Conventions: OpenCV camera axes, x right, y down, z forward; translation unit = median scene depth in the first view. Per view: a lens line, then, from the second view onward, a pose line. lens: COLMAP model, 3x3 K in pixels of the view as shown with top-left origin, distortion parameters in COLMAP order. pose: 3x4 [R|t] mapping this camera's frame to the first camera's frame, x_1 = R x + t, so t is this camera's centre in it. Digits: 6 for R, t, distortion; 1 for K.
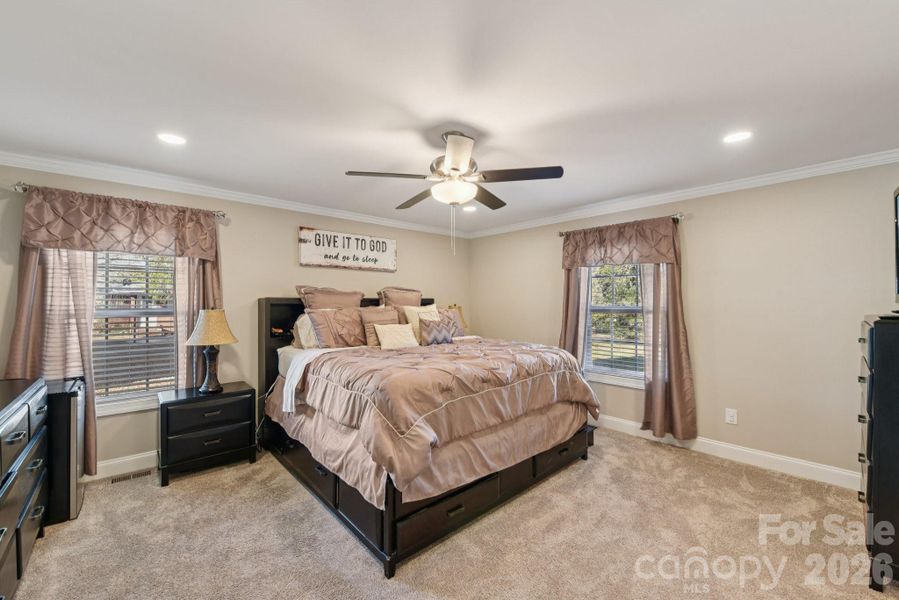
lens RADIAL K [[363.7, 0, 447.7], [0, 363.7, 304.1], [0, 0, 1]] dist [-0.015748, -0.000020]
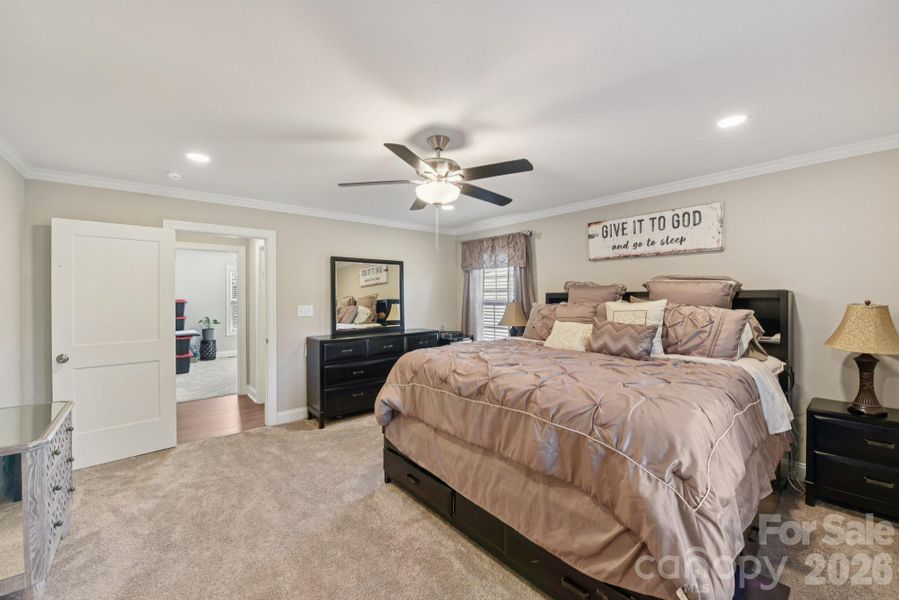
lens RADIAL K [[363.7, 0, 447.7], [0, 363.7, 304.1], [0, 0, 1]] dist [-0.015748, -0.000020]
pose [[-0.044971, 0.019979, -0.998788, 0.605829], [-0.005427, 0.999780, 0.020243, -0.002987], [0.998974, 0.006330, -0.044853, 0.611646]]
